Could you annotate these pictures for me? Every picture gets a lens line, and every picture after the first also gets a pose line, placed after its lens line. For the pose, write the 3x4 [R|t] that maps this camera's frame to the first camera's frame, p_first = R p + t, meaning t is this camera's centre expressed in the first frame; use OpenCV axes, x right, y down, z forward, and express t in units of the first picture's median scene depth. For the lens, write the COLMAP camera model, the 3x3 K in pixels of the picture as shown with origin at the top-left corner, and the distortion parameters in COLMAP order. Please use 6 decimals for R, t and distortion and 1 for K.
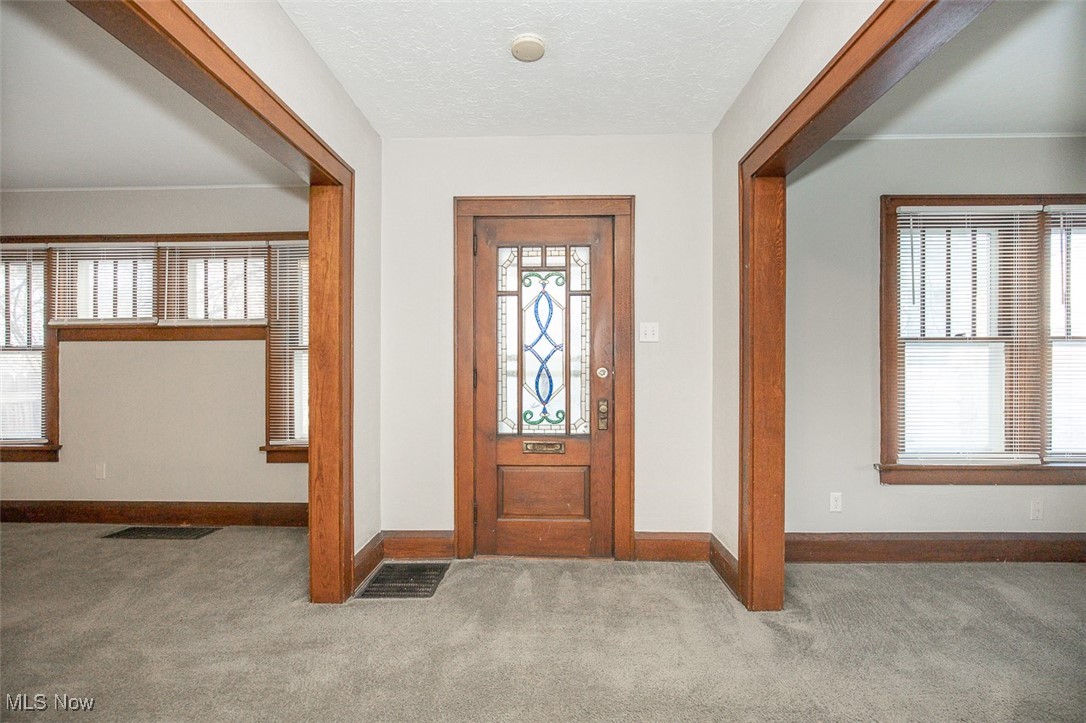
lens RADIAL K [[509.6, 0, 539.7], [0, 509.6, 364.1], [0, 0, 1]] dist [-0.001525, -0.000046]
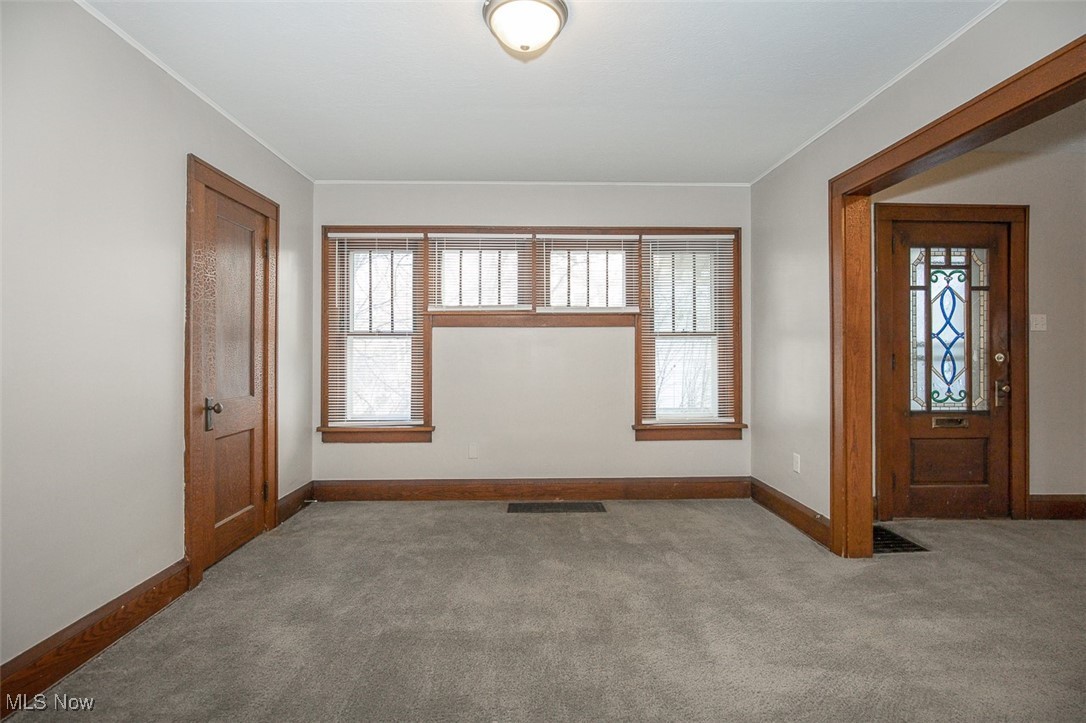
lens RADIAL K [[486.4, 0, 551.0], [0, 486.4, 351.9], [0, 0, 1]] dist [-0.003347, 0.000209]
pose [[0.997083, 0.004157, 0.076210, -0.964863], [-0.003696, 0.999974, -0.006187, 0.014746], [-0.076234, 0.005887, 0.997073, -0.020379]]
